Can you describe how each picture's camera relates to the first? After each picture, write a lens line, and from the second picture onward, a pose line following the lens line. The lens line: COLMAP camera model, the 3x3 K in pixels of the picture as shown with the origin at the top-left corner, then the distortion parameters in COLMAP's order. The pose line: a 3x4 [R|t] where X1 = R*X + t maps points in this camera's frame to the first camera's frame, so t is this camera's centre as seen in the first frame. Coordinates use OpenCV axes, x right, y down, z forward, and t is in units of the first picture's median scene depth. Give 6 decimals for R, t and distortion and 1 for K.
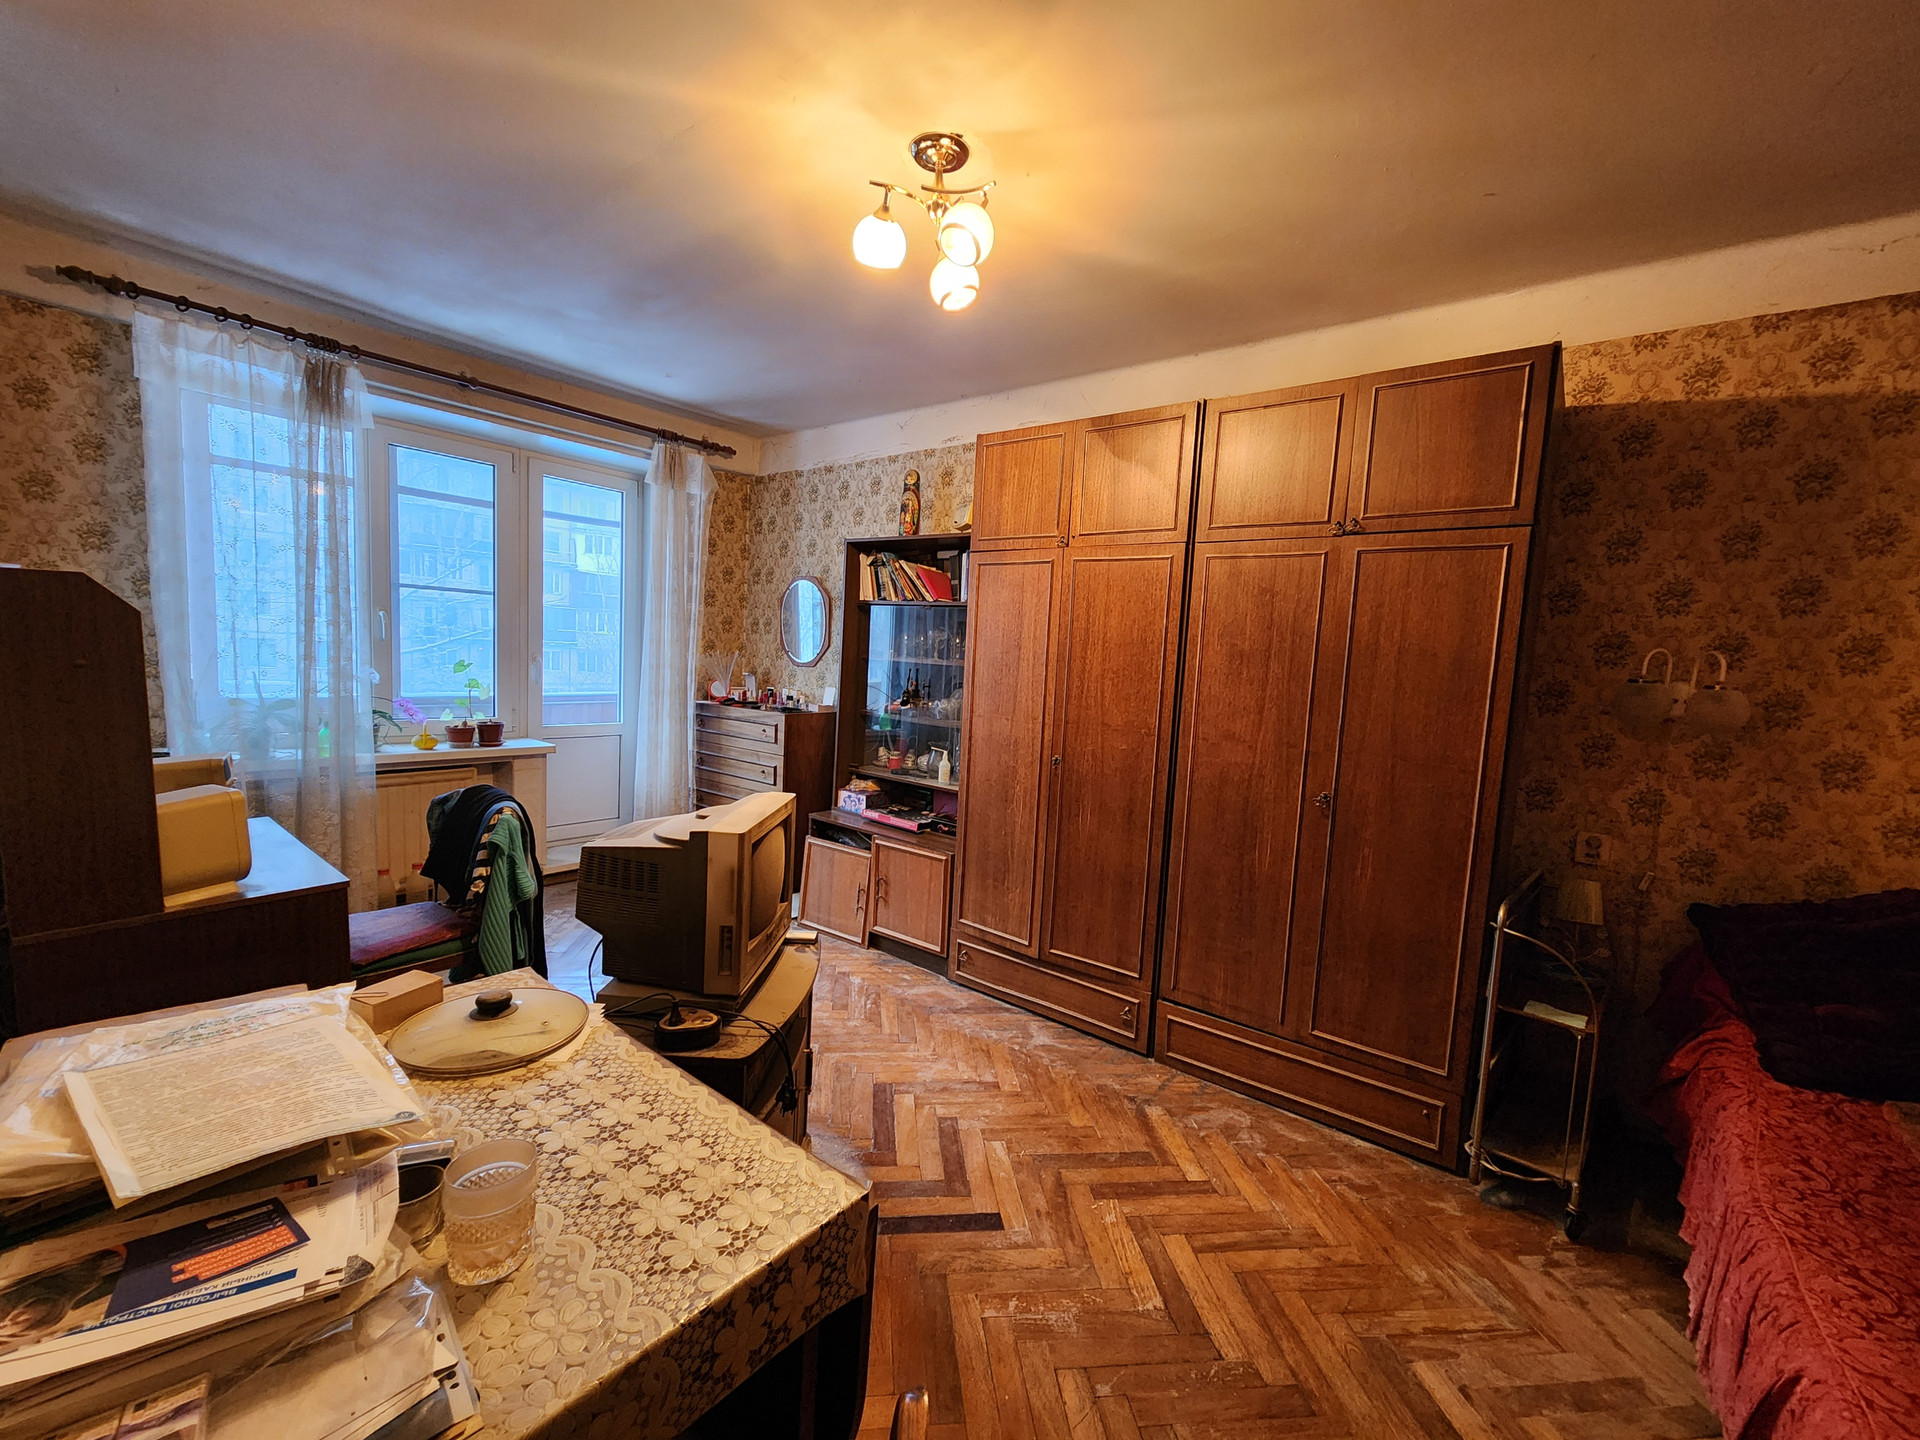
lens RADIAL K [[781.4, 0, 965.5], [0, 781.4, 718.3], [0, 0, 1]] dist [0.000755, 0.000000]
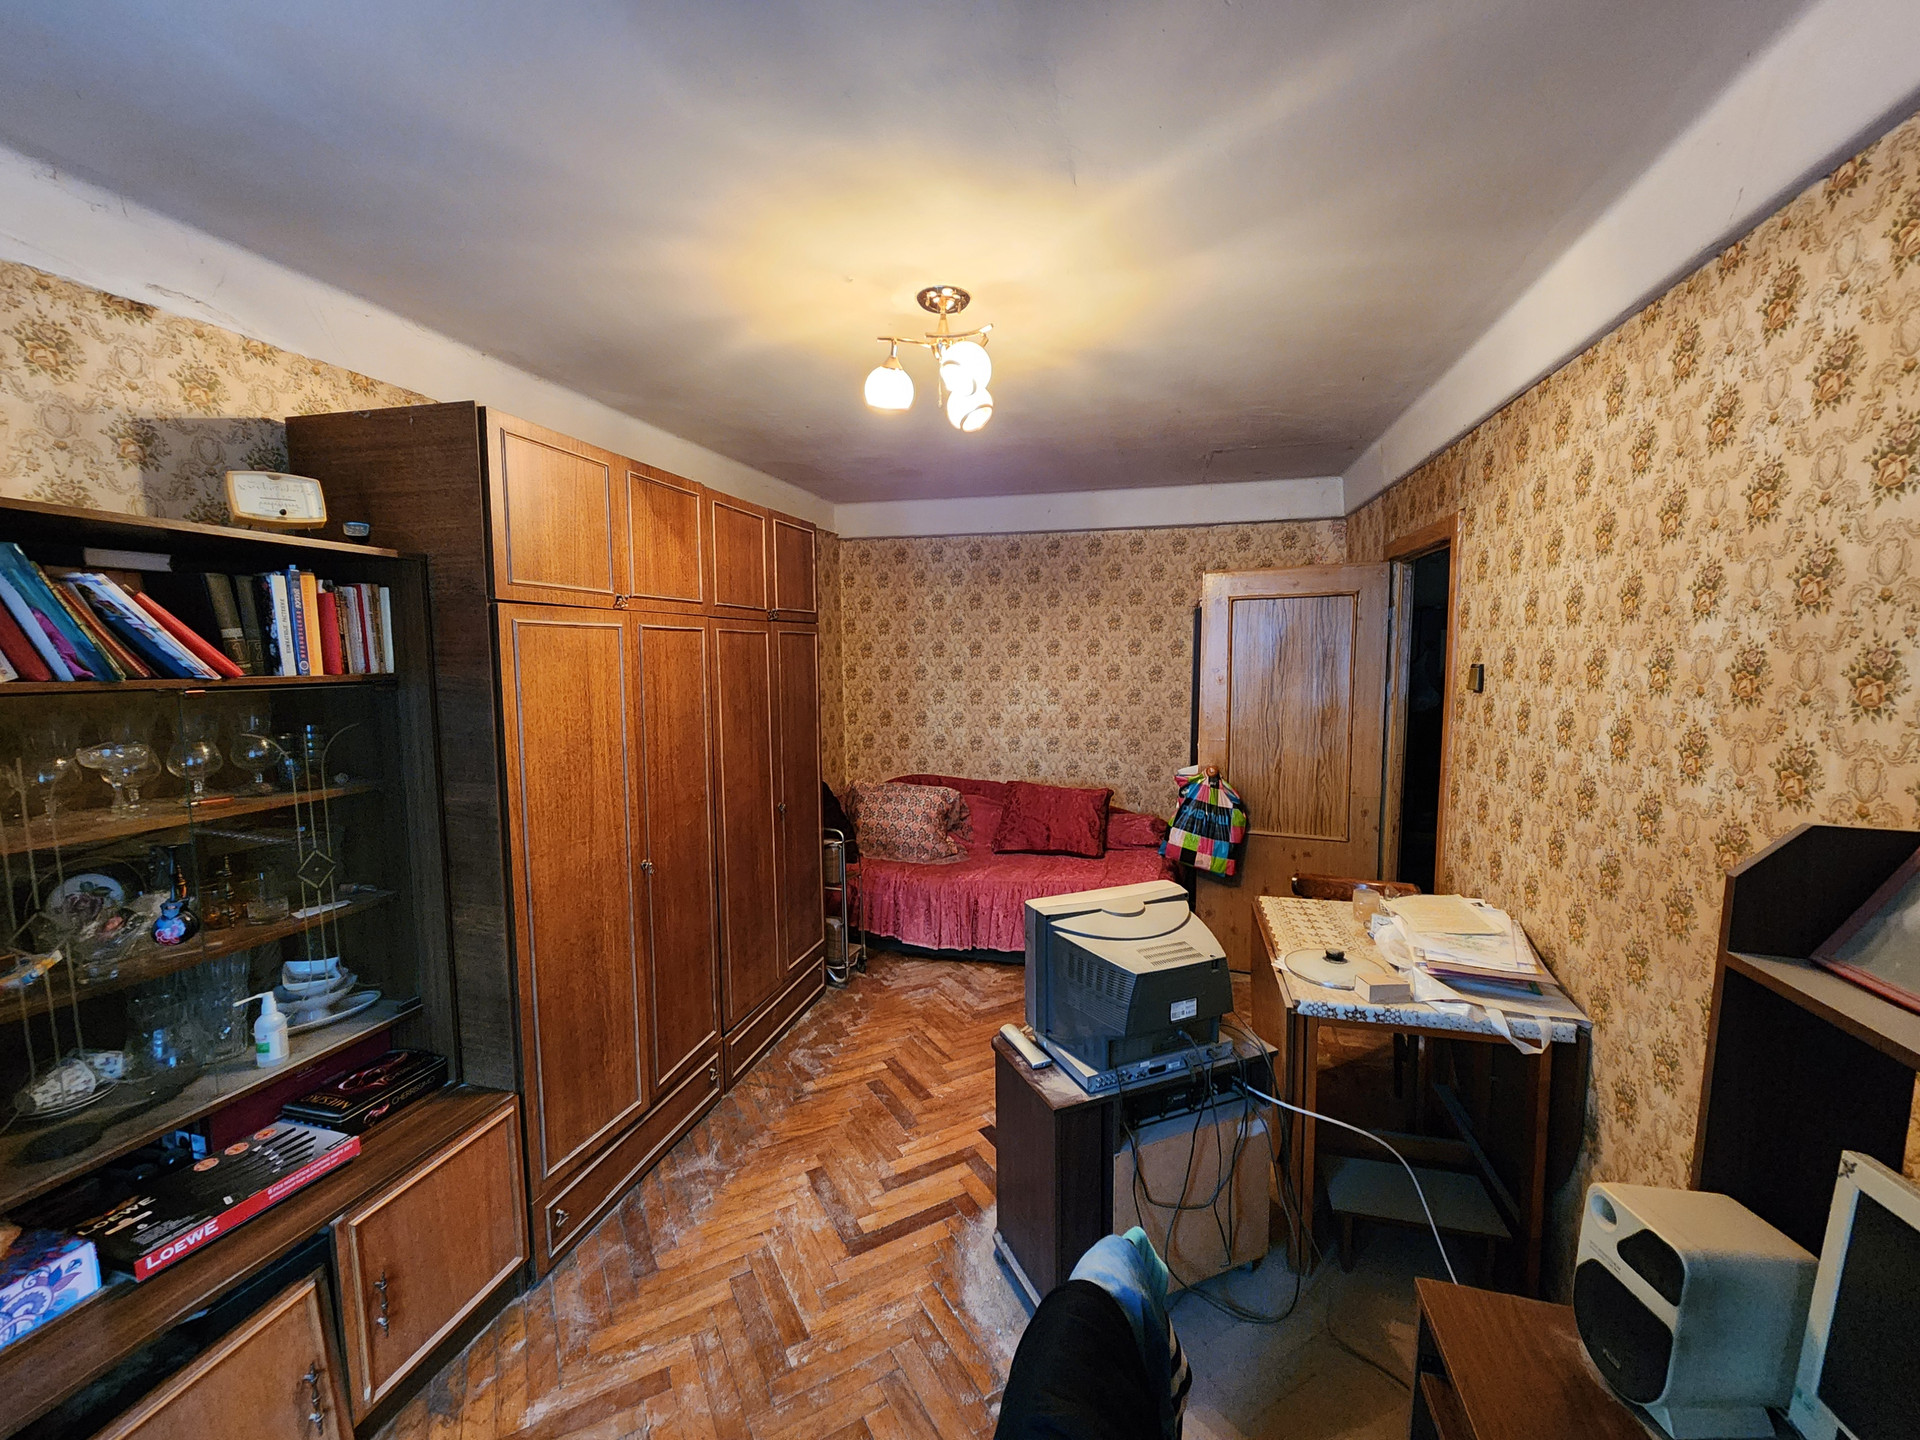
lens RADIAL K [[781.4, 0, 964.8], [0, 781.4, 725.2], [0, 0, 1]] dist [0.000755, 0.000000]
pose [[-0.399797, -0.141386, 0.905634, -0.991329], [0.057134, 0.982267, 0.178572, -0.293969], [-0.914821, 0.123135, -0.384629, 1.311378]]
